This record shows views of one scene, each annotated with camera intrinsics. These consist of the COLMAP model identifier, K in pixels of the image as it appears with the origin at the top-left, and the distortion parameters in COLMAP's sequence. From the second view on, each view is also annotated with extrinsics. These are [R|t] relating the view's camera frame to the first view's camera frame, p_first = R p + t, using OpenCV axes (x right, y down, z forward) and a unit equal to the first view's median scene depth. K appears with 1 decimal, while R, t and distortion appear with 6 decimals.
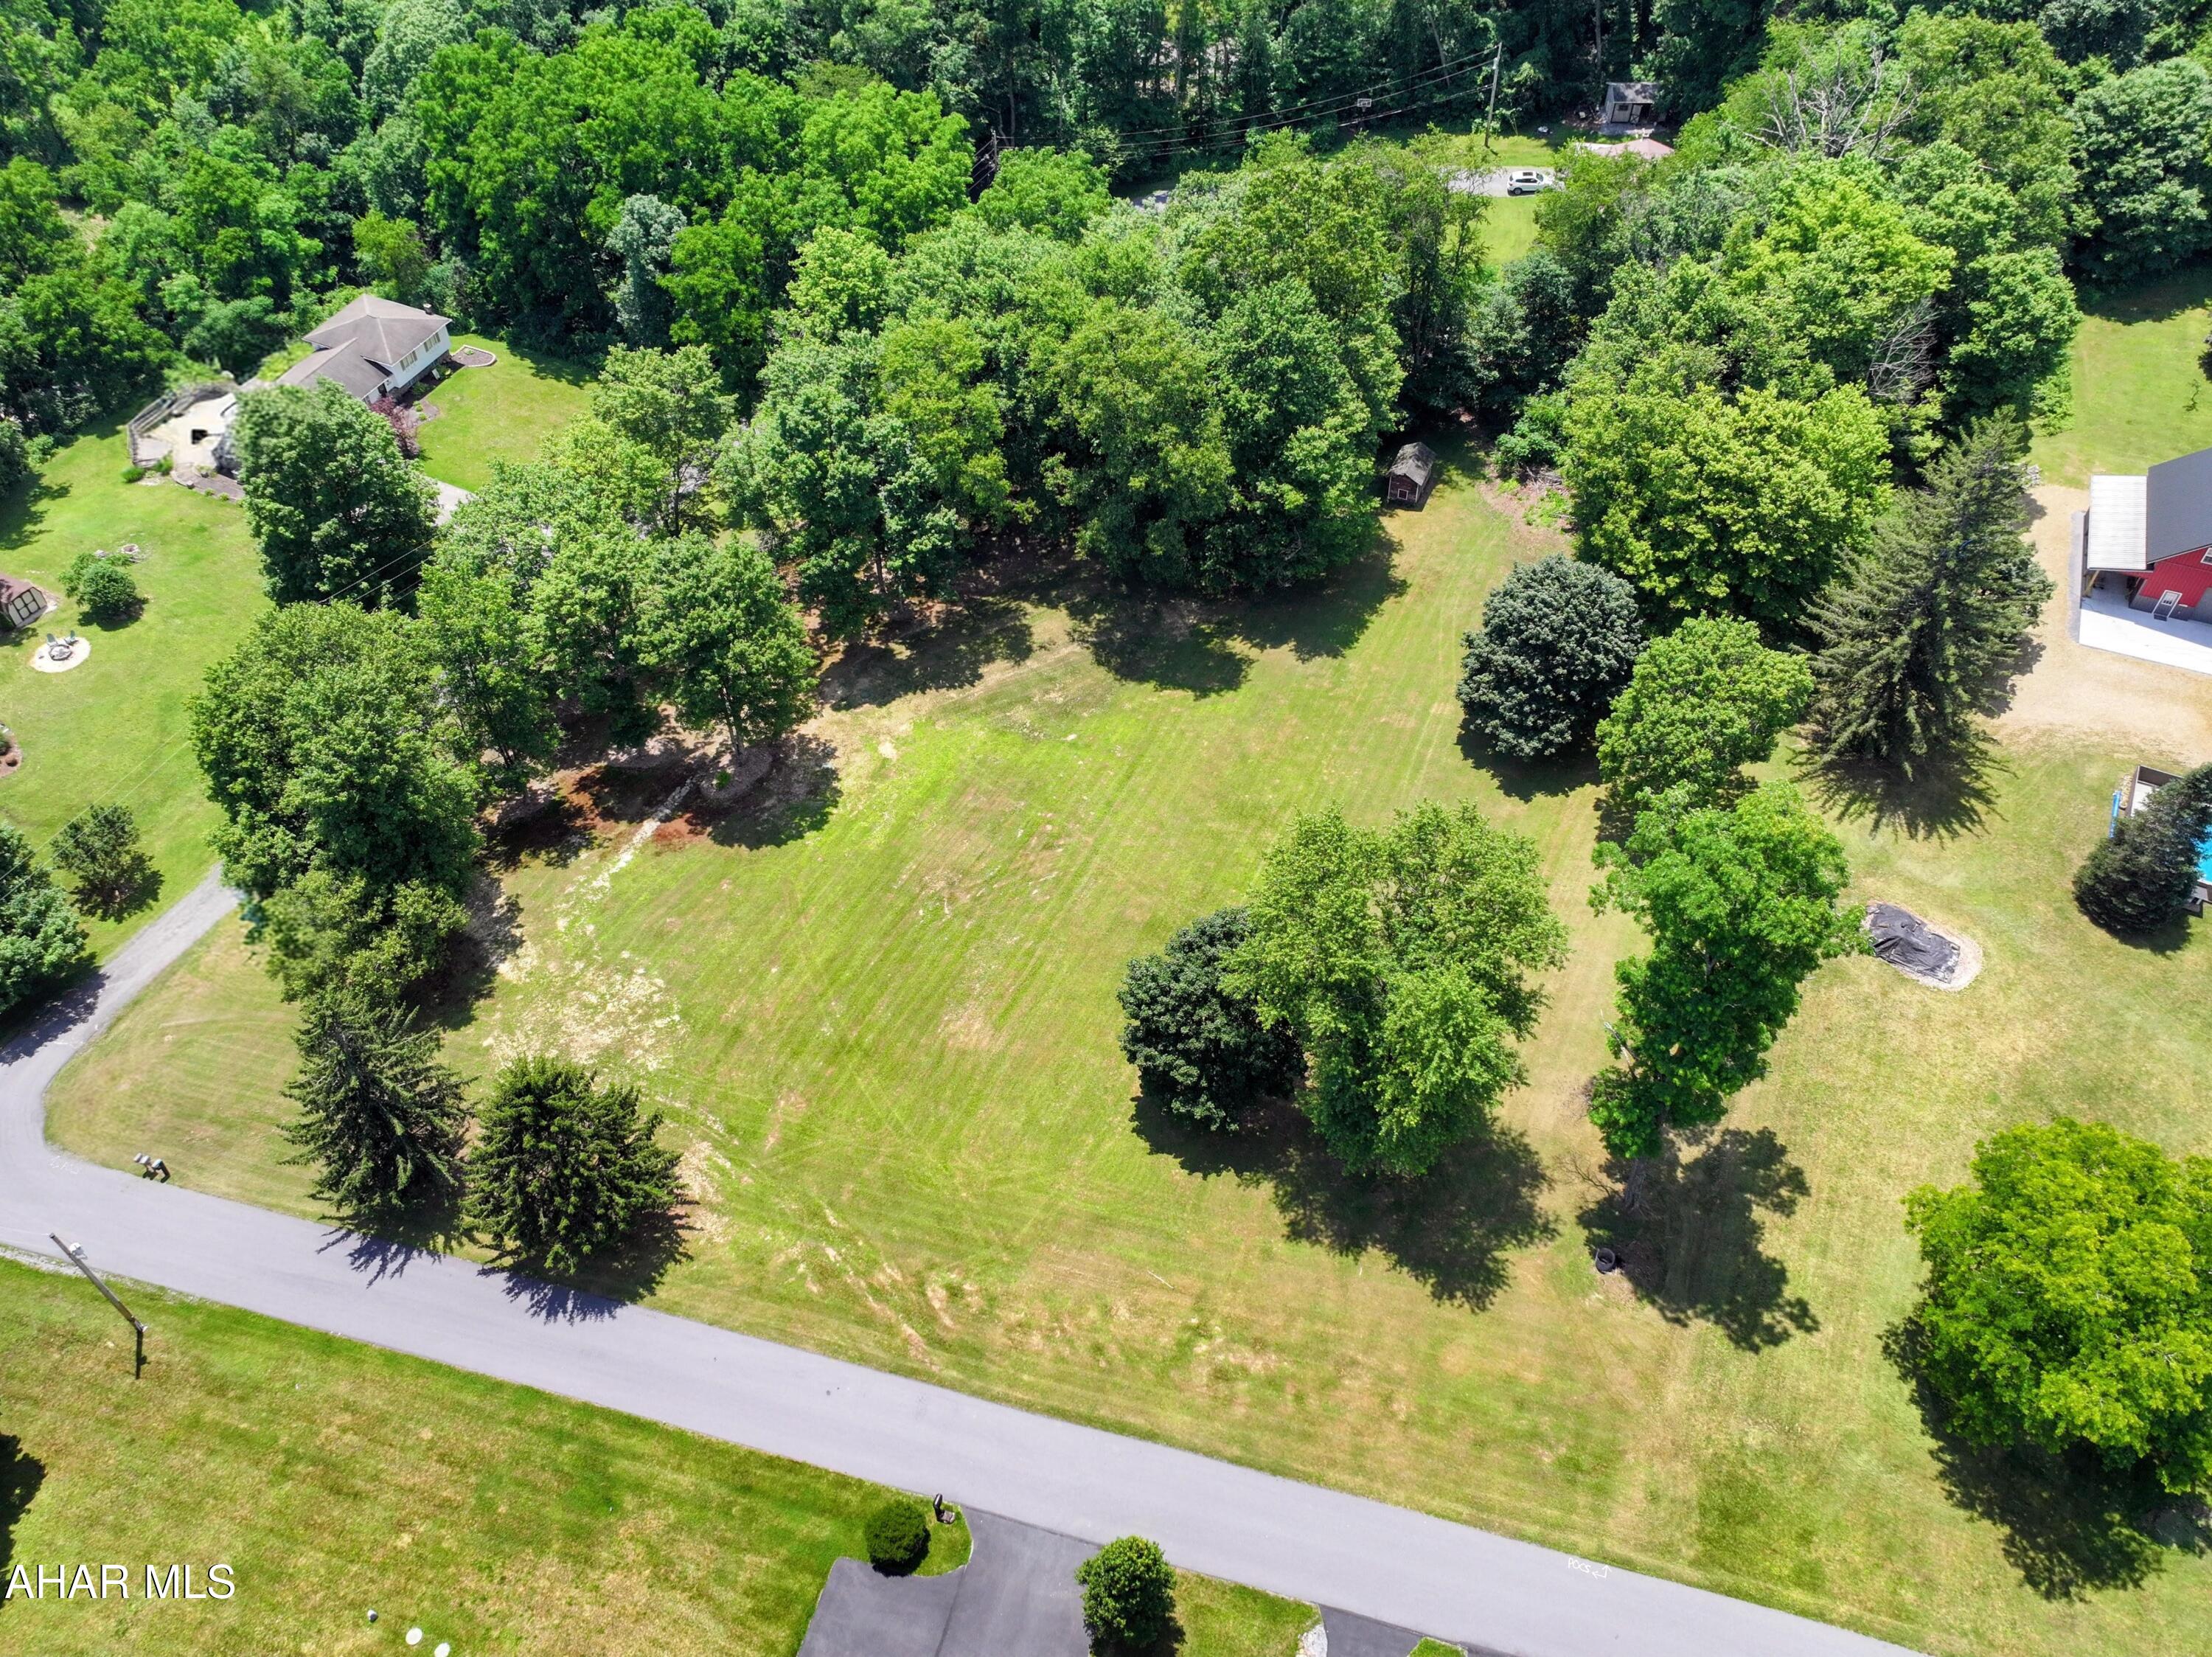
lens RADIAL K [[1790.1, 0, 1100.2], [0, 1790.1, 827.7], [0, 0, 1]] dist [0.017440, 0.004454]
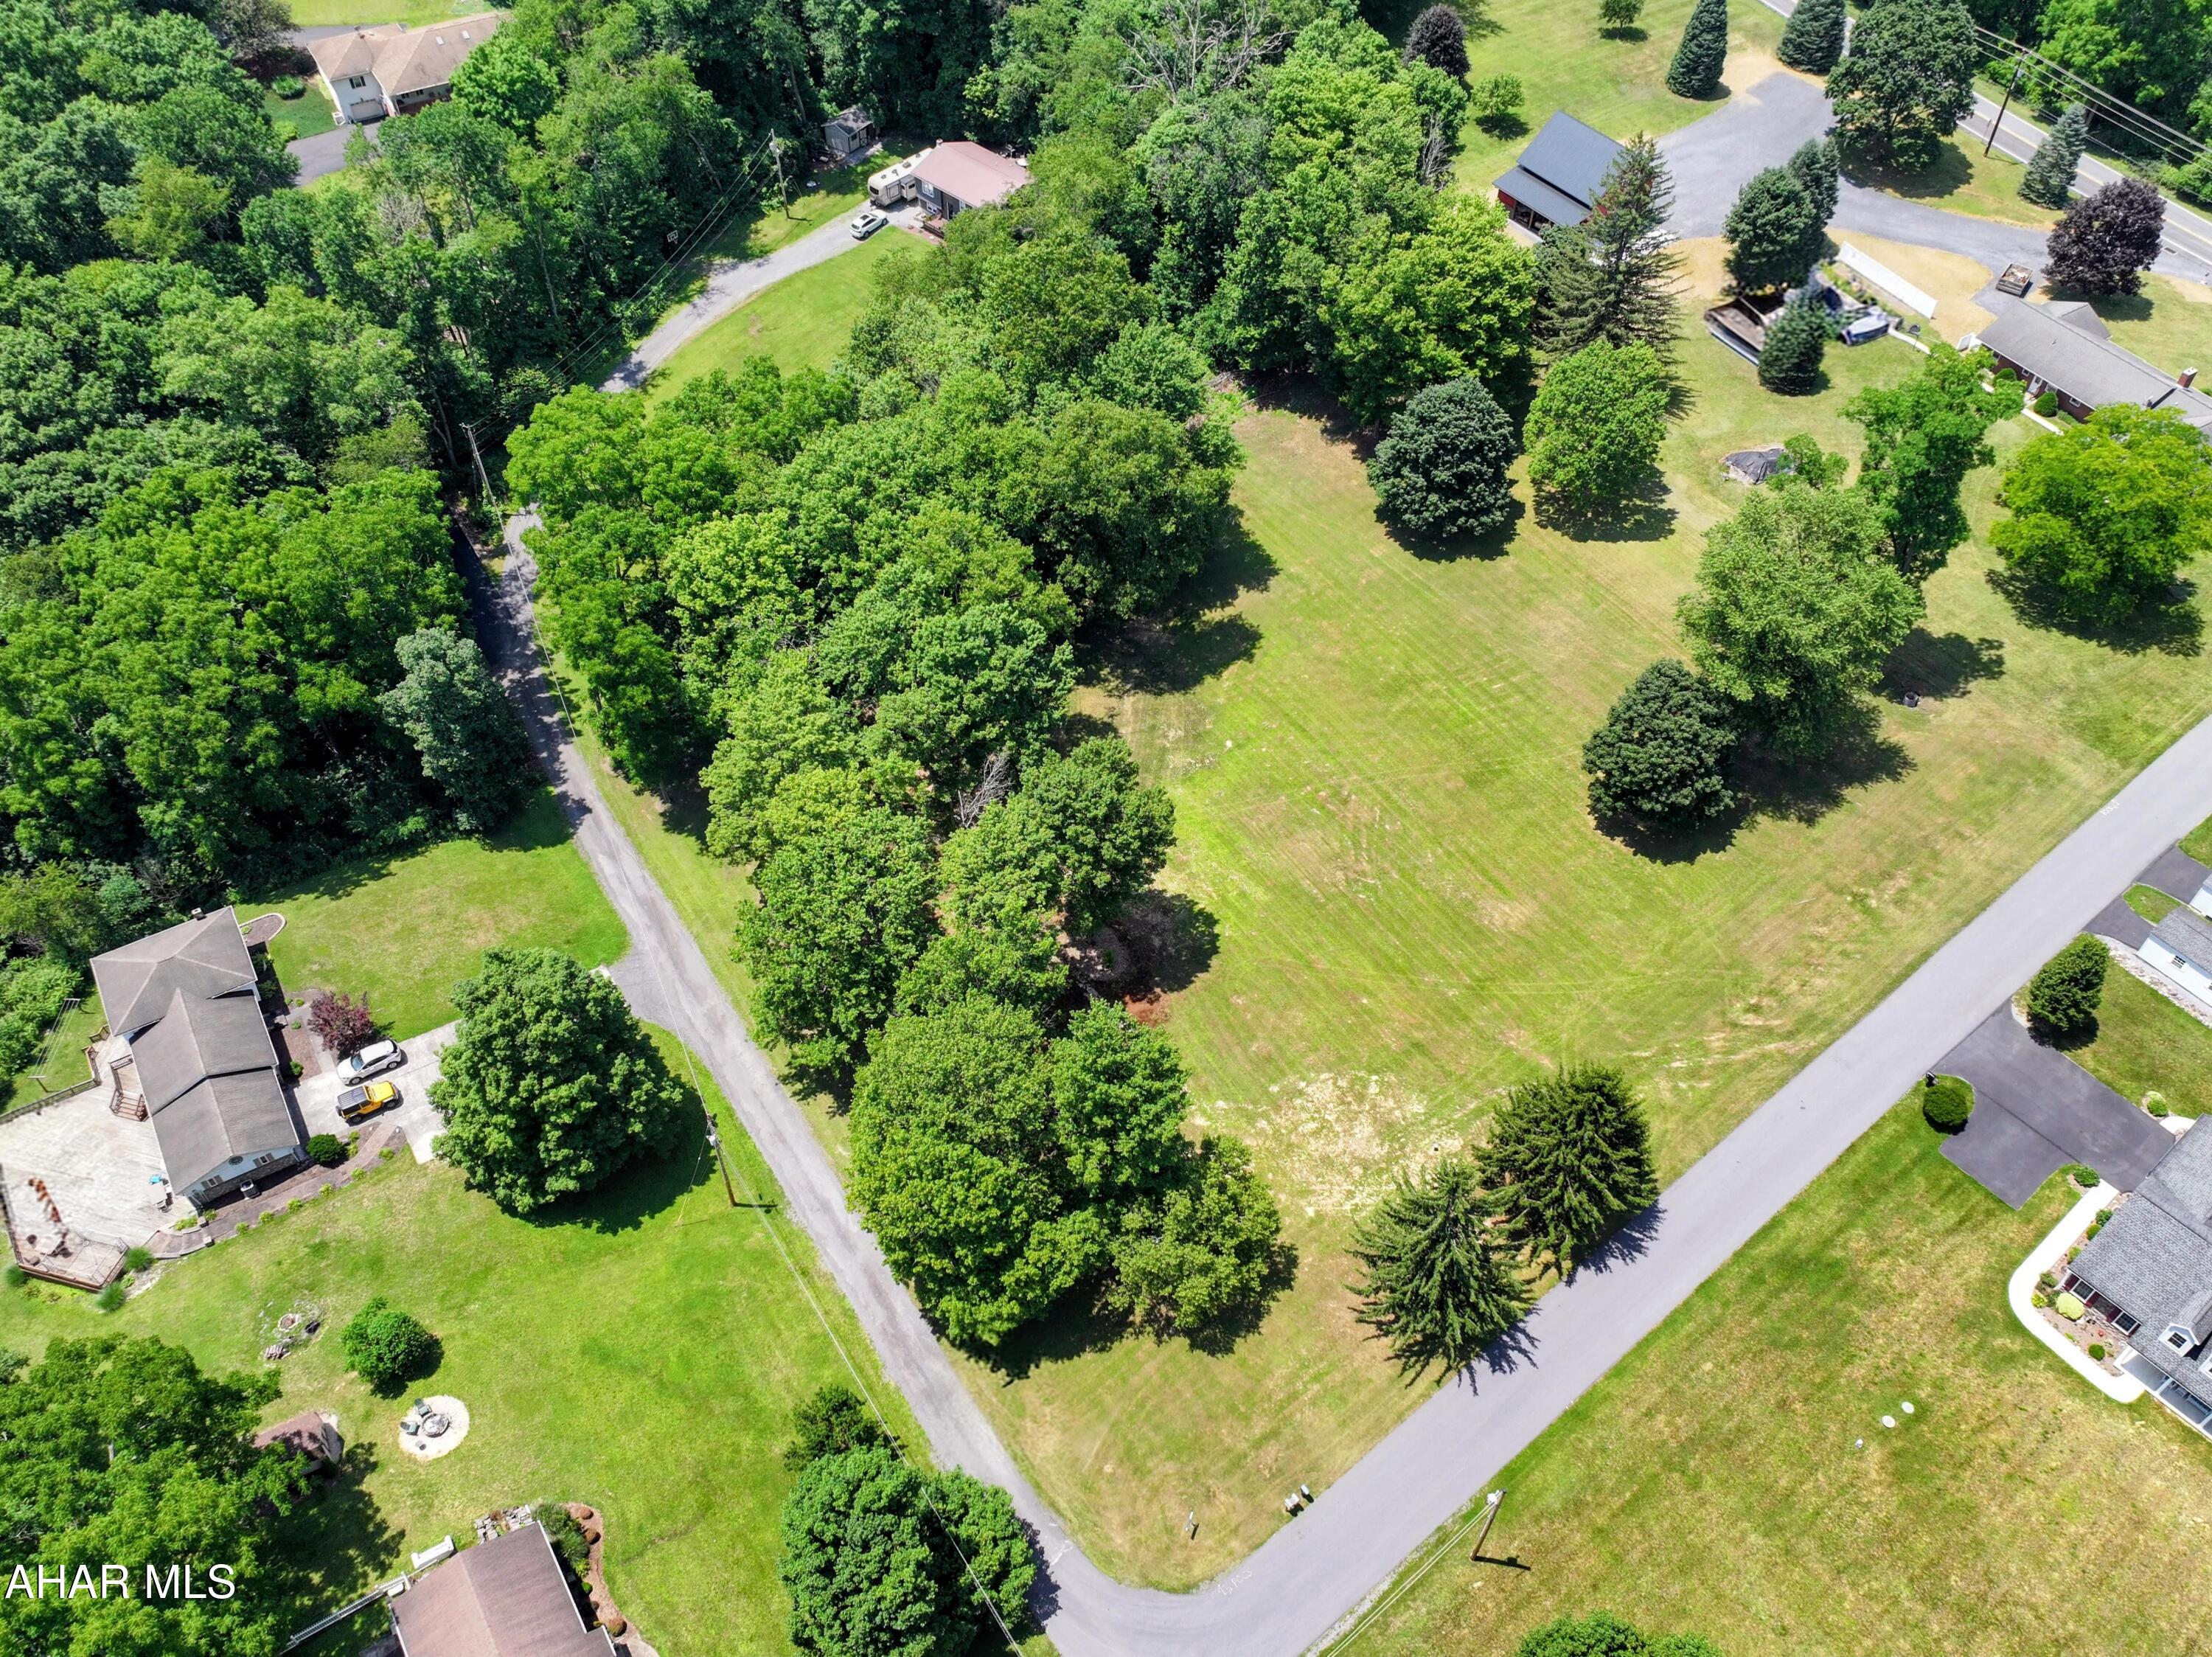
lens RADIAL K [[1790.1, 0, 1103.9], [0, 1790.1, 831.2], [0, 0, 1]] dist [0.017440, 0.004454]
pose [[0.563526, -0.617806, 0.548411, -0.782843], [0.617930, 0.755833, 0.216514, -0.330305], [-0.548271, 0.216868, 0.807692, 0.136213]]
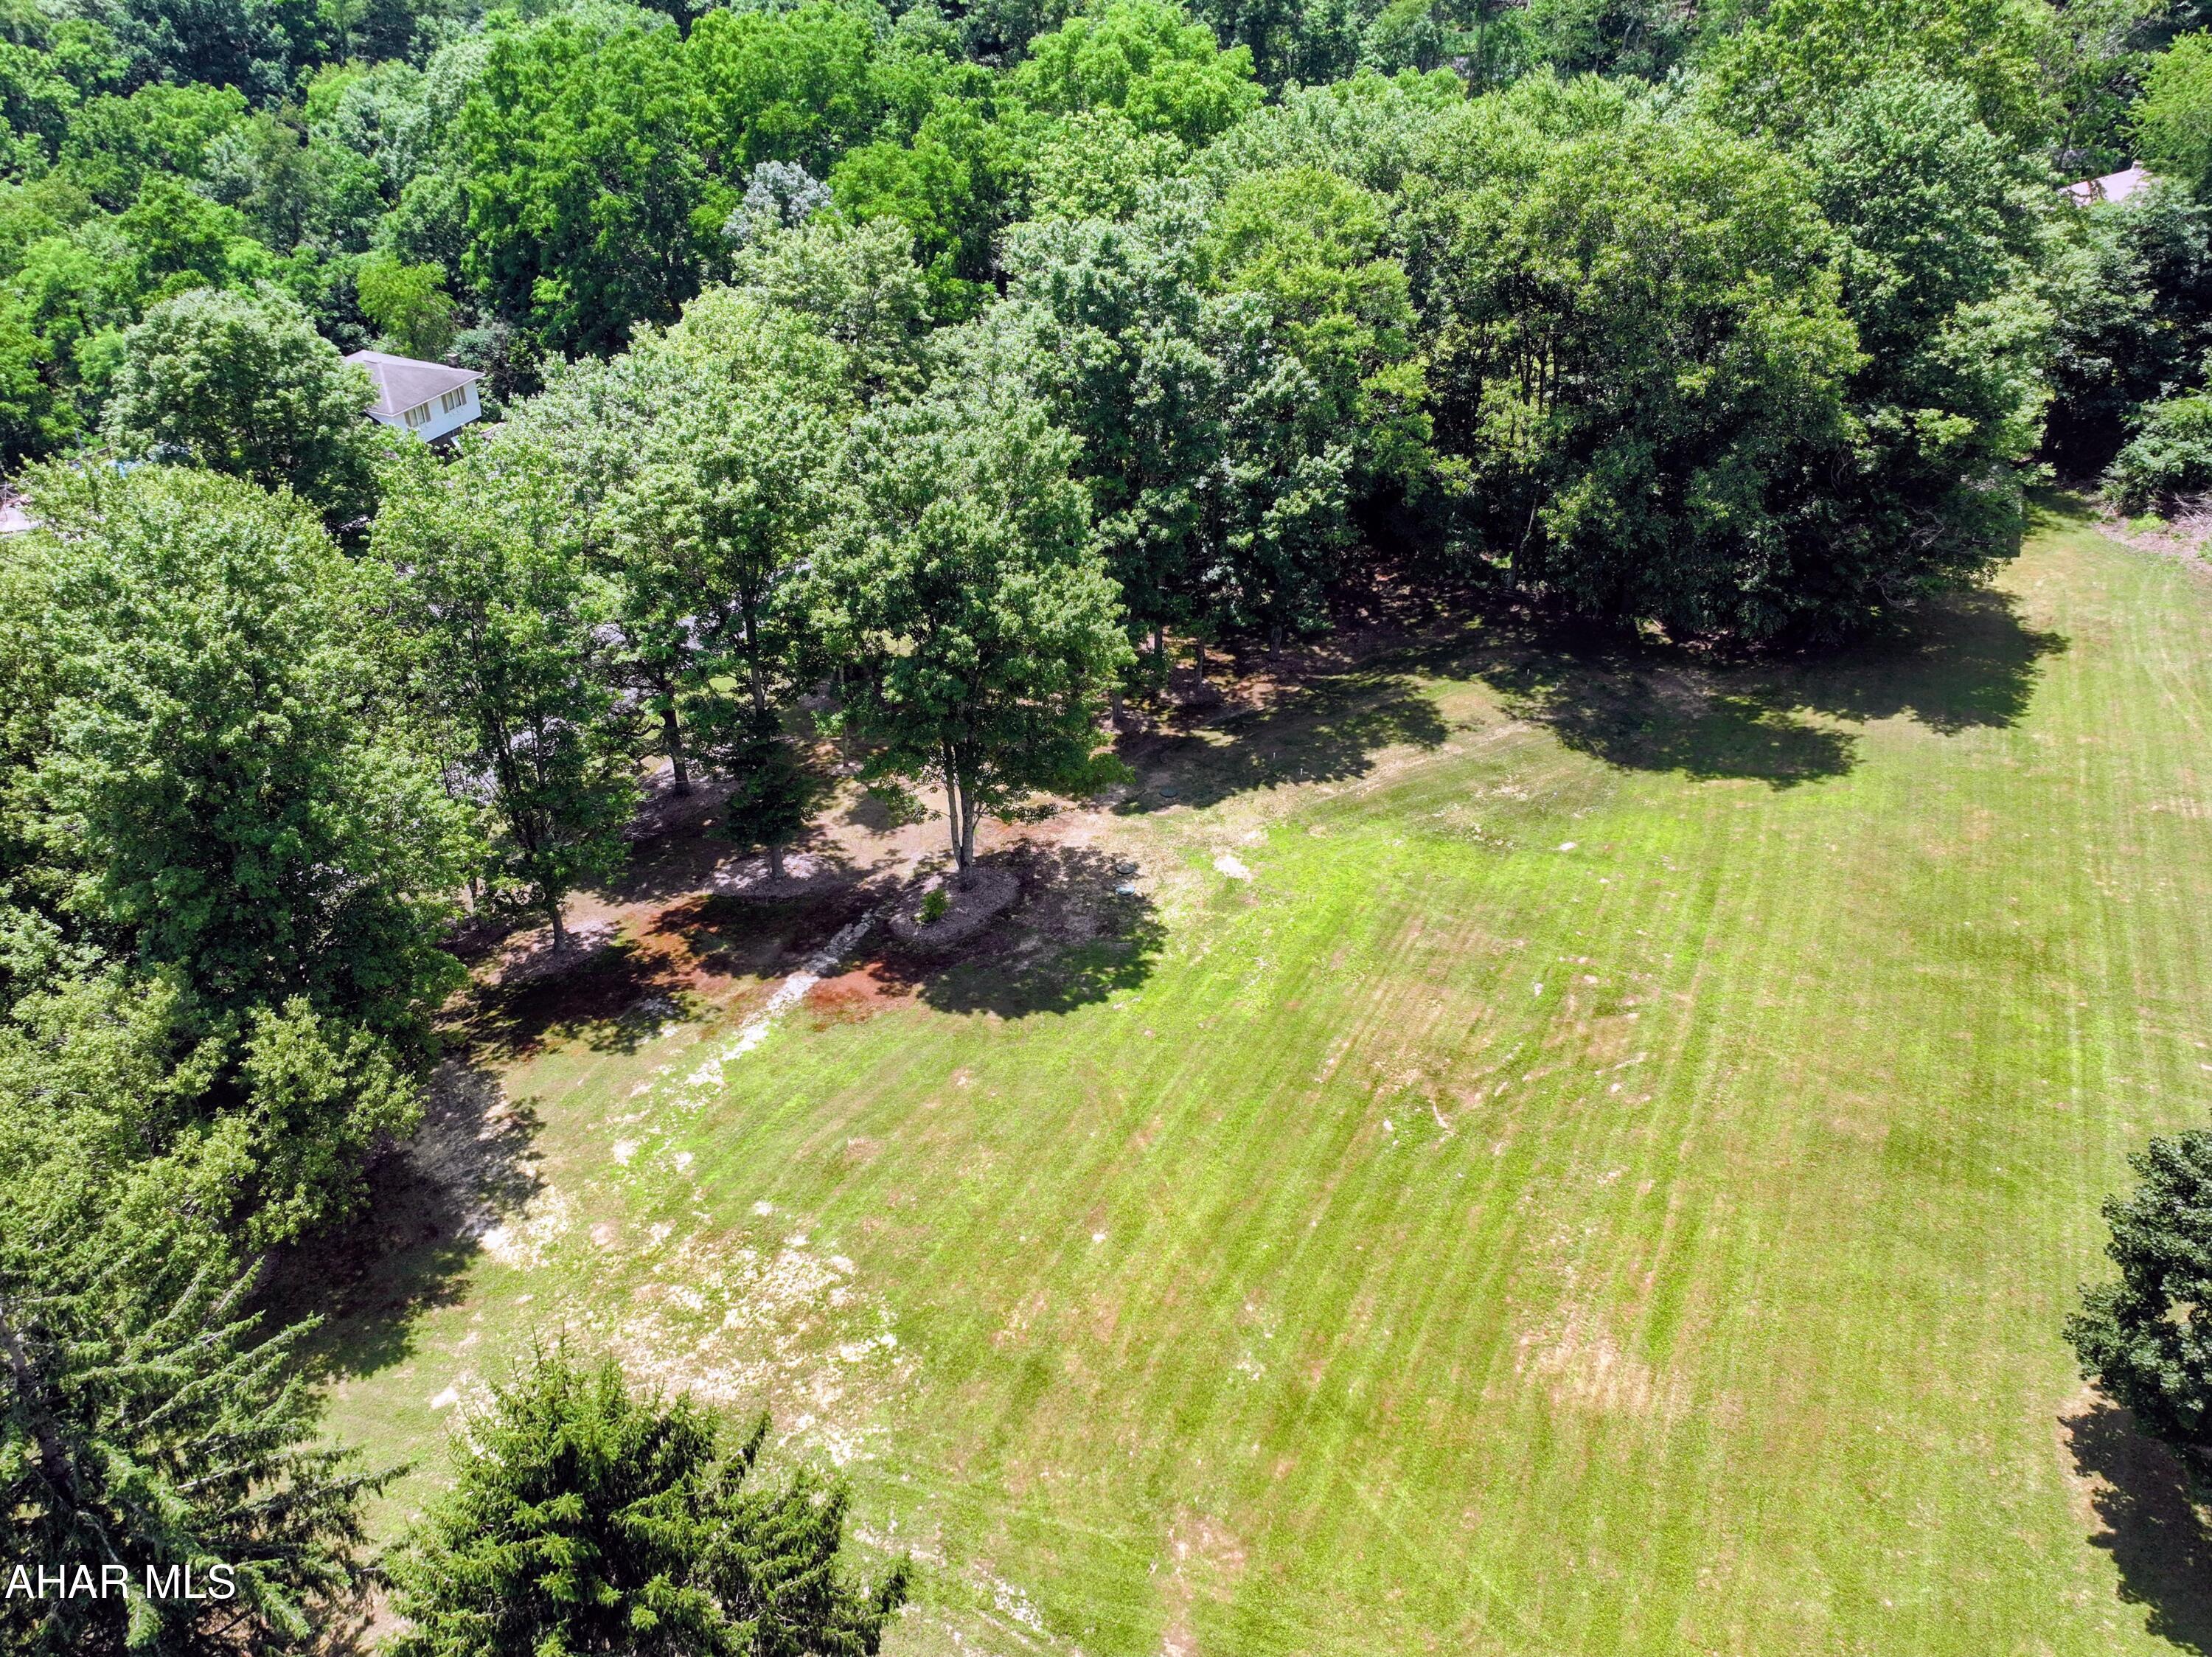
lens RADIAL K [[1790.1, 0, 1107.6], [0, 1790.1, 844.2], [0, 0, 1]] dist [0.017440, 0.004454]
pose [[0.999985, 0.000526, 0.005390, -0.170977], [0.000794, 0.970267, -0.242035, 0.086606], [-0.005357, 0.242036, 0.970253, 0.508652]]
